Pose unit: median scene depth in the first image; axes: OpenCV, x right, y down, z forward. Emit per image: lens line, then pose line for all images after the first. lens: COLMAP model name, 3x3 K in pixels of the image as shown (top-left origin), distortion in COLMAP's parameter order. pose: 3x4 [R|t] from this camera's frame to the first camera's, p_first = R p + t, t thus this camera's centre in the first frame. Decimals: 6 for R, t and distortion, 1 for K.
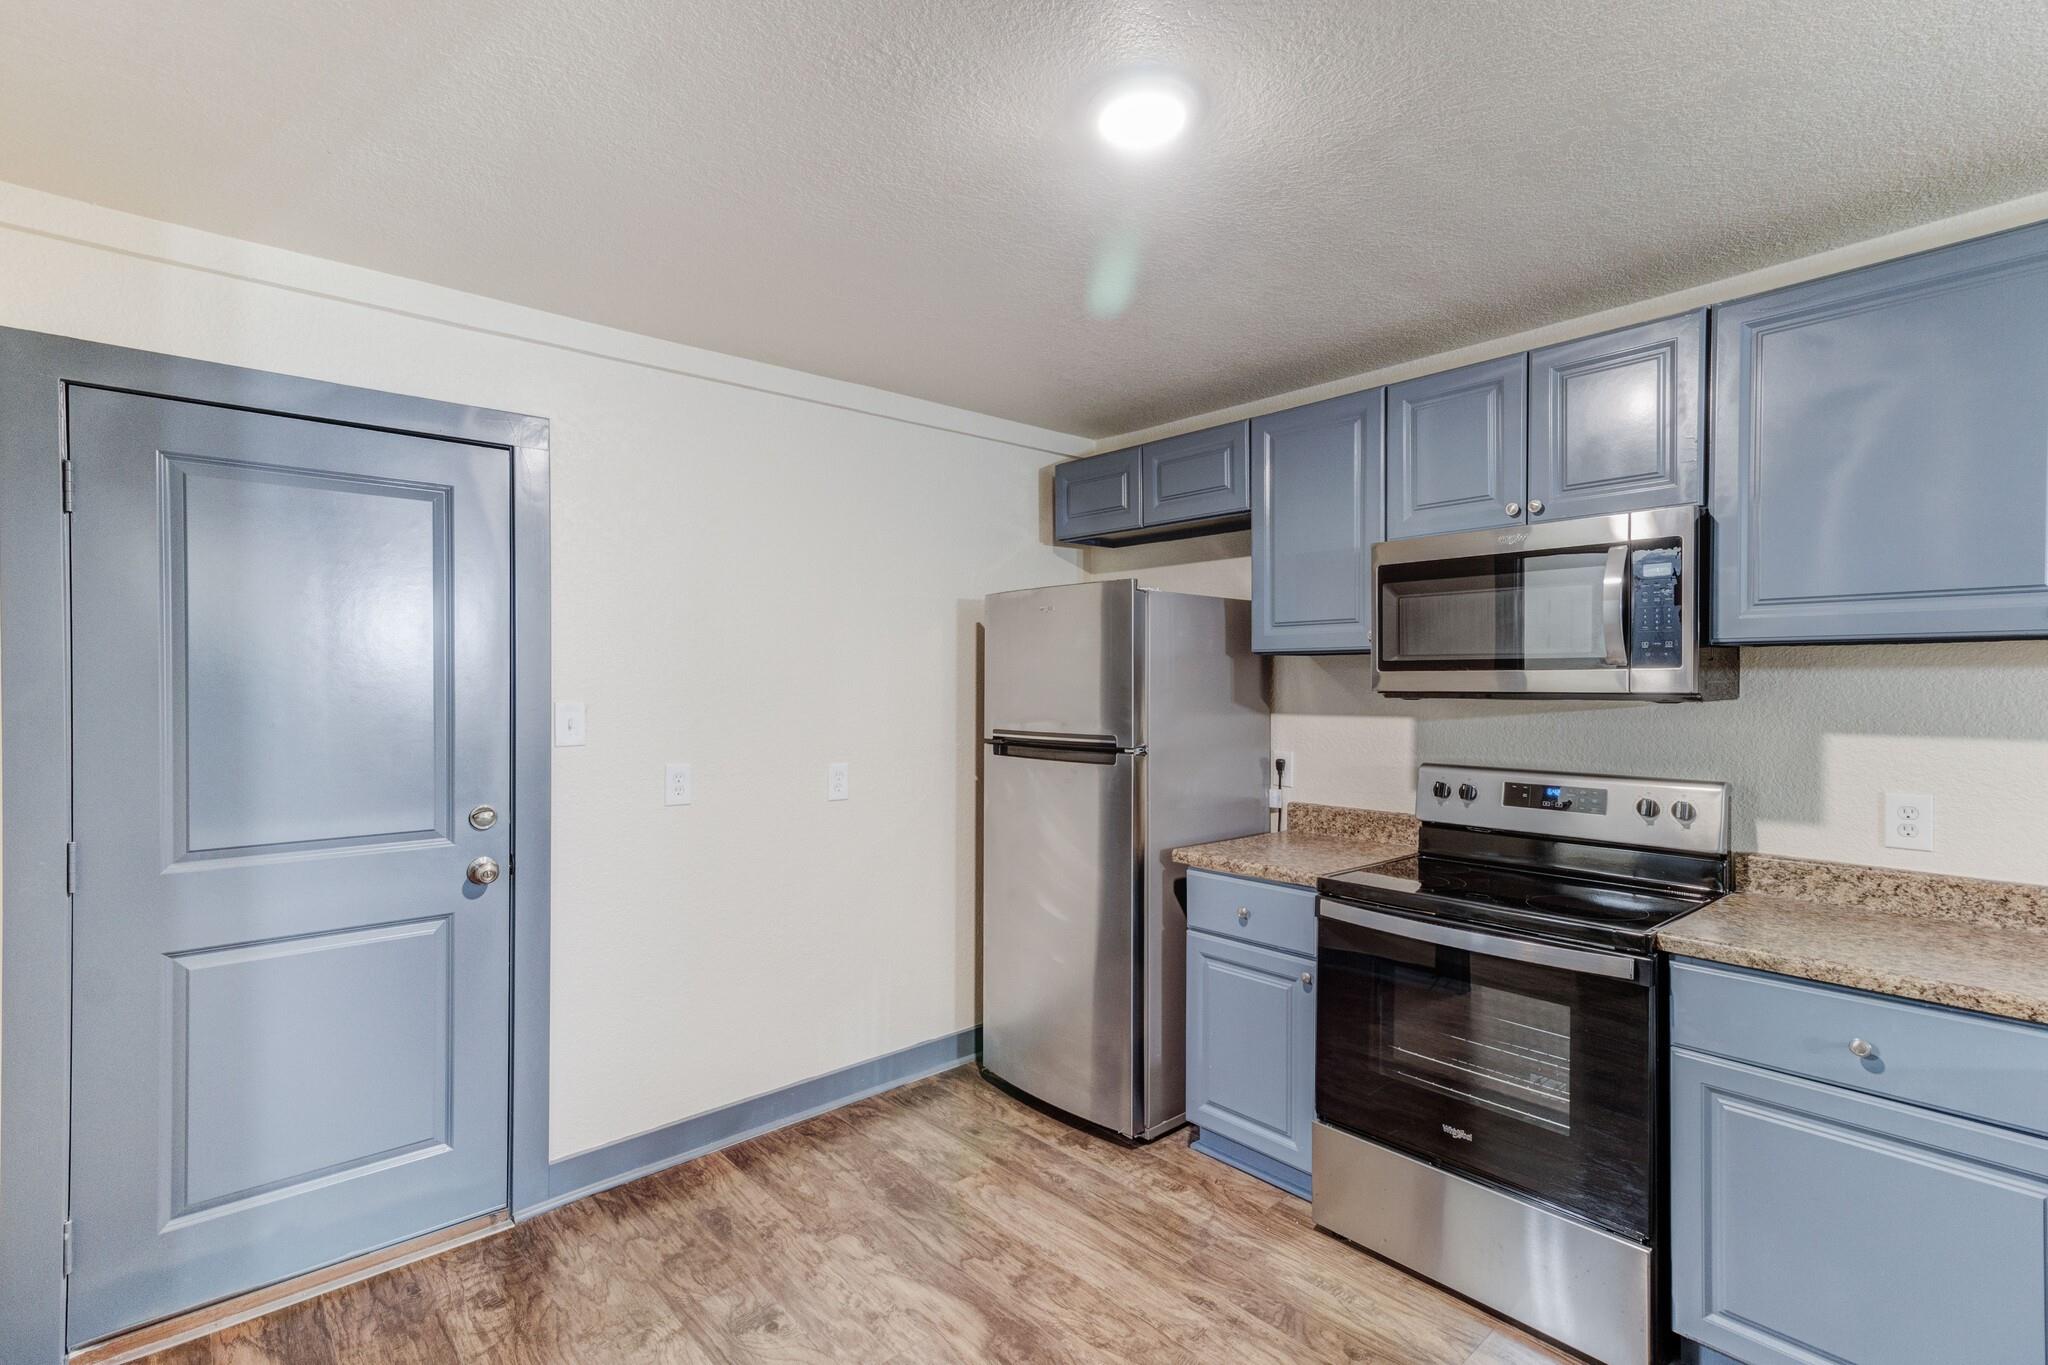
lens RADIAL K [[938.6, 0, 1024.0], [0, 938.6, 682.5], [0, 0, 1]] dist [-0.001264, 0.000159]
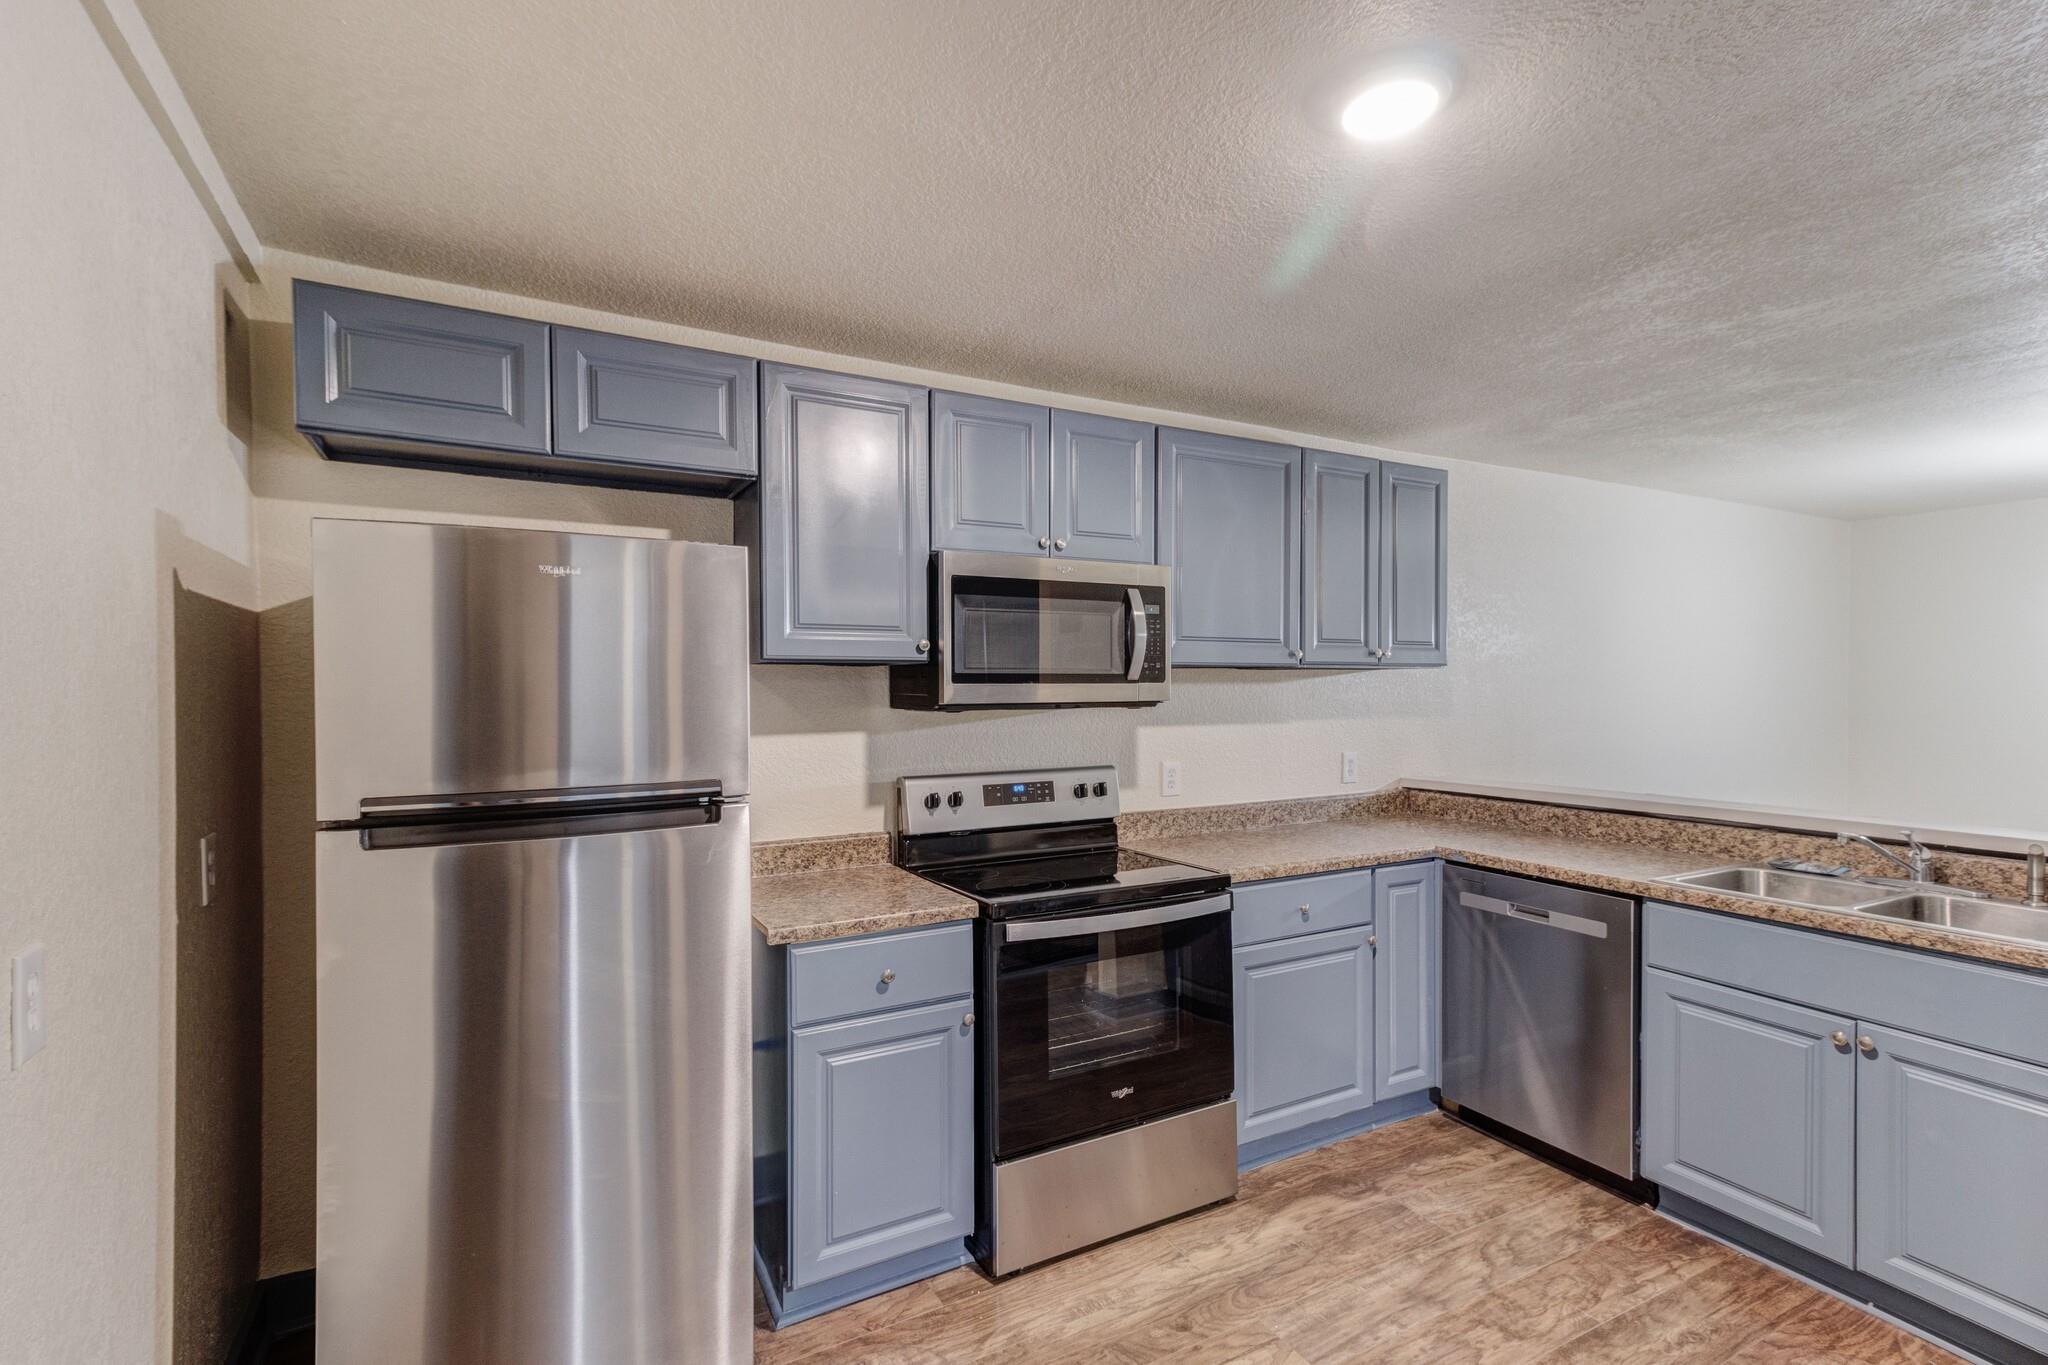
lens RADIAL K [[953.6, 0, 1042.2], [0, 953.6, 691.9], [0, 0, 1]] dist [0.018158, 0.001036]
pose [[0.214750, -0.007543, 0.976640, -0.586255], [0.006315, 0.999960, 0.006334, -0.009780], [-0.976649, 0.004807, 0.214789, 0.724145]]
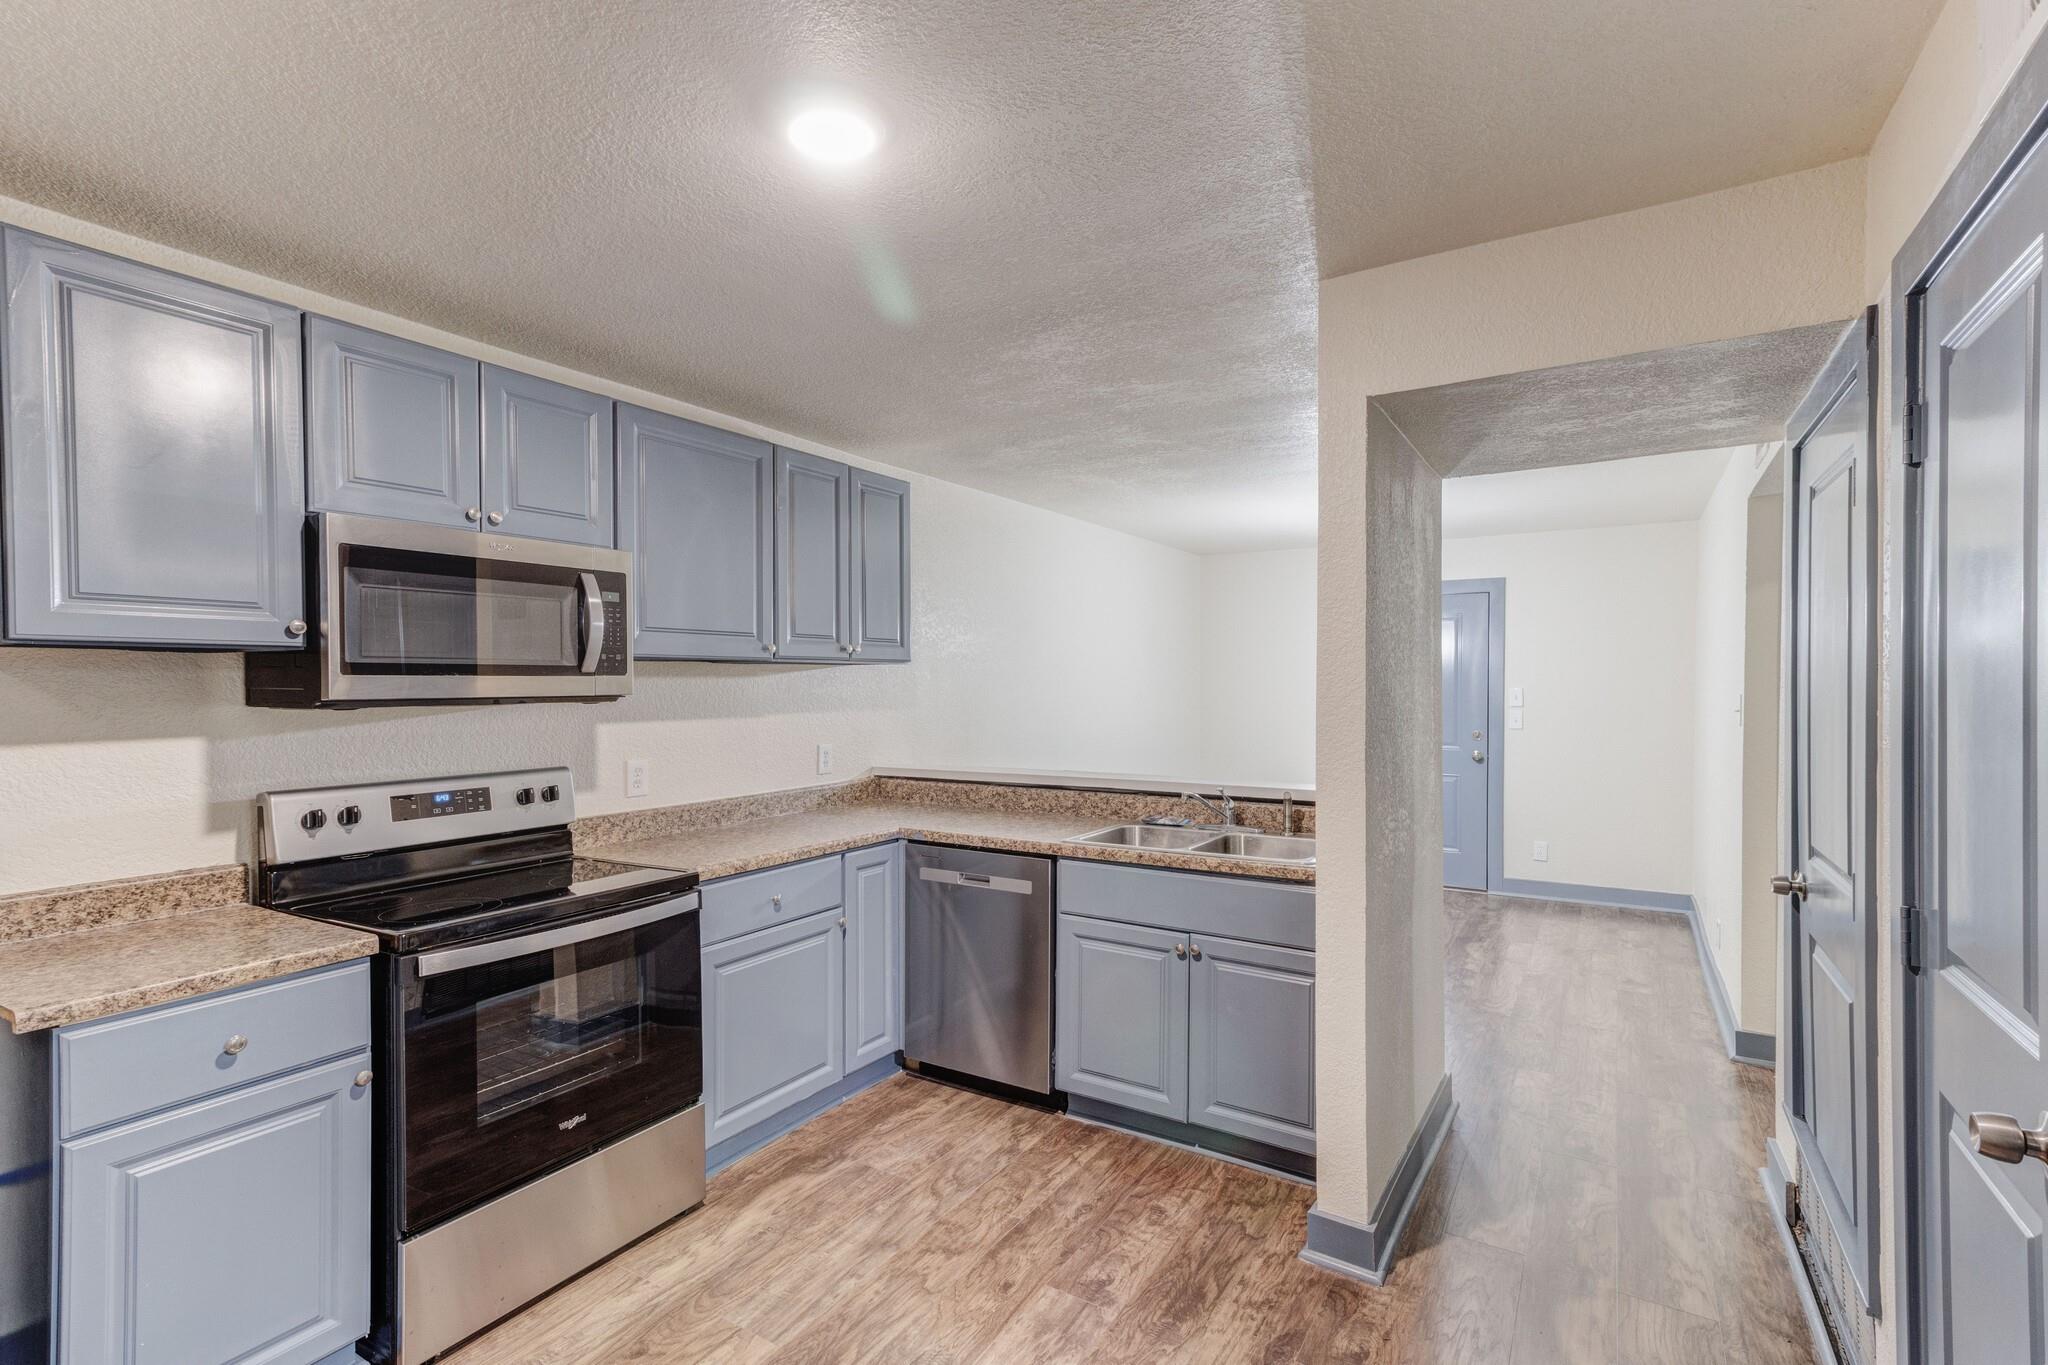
lens RADIAL K [[951.0, 0, 1040.4], [0, 951.0, 689.2], [0, 0, 1]] dist [0.017853, 0.000974]
pose [[-0.298101, -0.008000, 0.954501, -0.601948], [0.004790, 0.999940, 0.009877, -0.005762], [-0.954522, 0.007517, -0.298045, 0.701776]]
